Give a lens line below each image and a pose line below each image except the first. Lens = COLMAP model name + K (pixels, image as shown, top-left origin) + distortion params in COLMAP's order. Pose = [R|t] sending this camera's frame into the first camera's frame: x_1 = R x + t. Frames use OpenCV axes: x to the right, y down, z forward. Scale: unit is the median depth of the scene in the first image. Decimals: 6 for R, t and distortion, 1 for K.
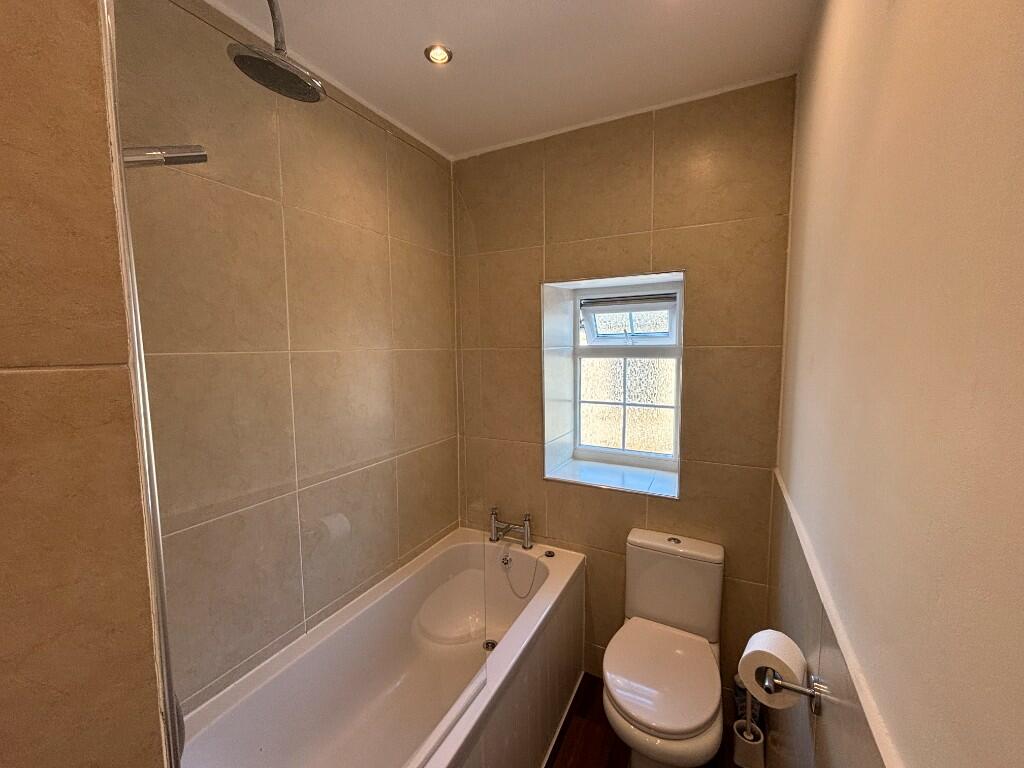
lens RADIAL K [[412.9, 0, 511.1], [0, 412.9, 381.5], [0, 0, 1]] dist [-0.003792, 0.000055]
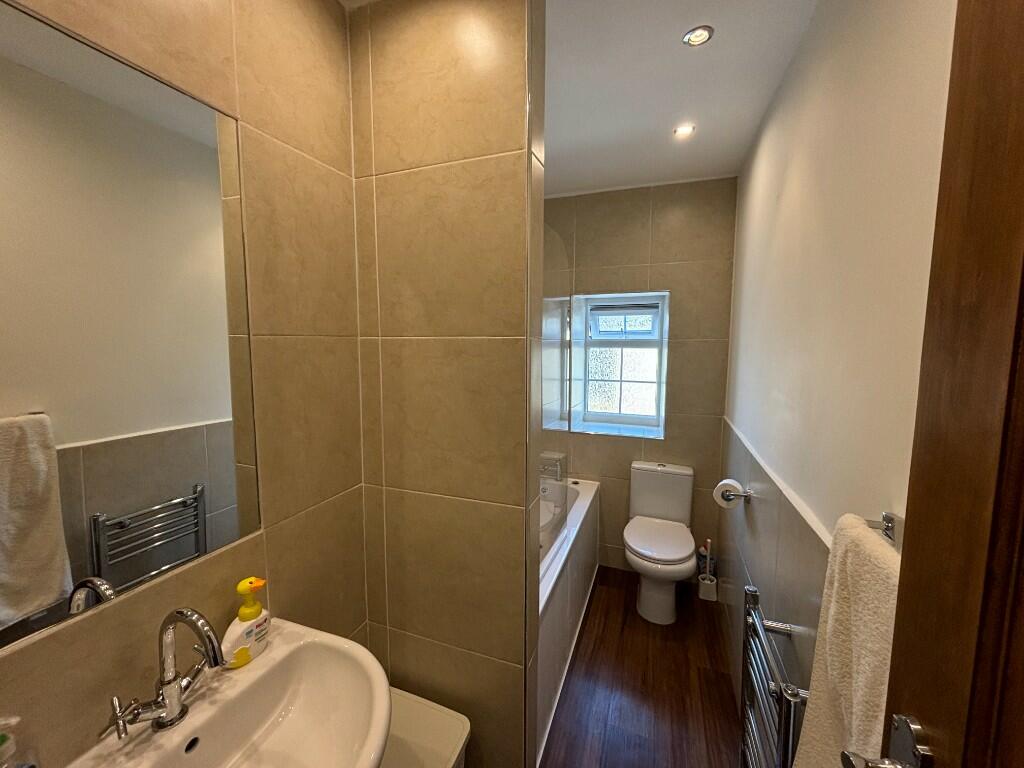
lens RADIAL K [[412.9, 0, 510.5], [0, 412.9, 382.6], [0, 0, 1]] dist [-0.003792, 0.000055]
pose [[0.993068, 0.001488, 0.117530, -0.302004], [-0.002177, 0.999981, 0.005732, 0.059855], [-0.117519, -0.005948, 0.993053, -0.401860]]
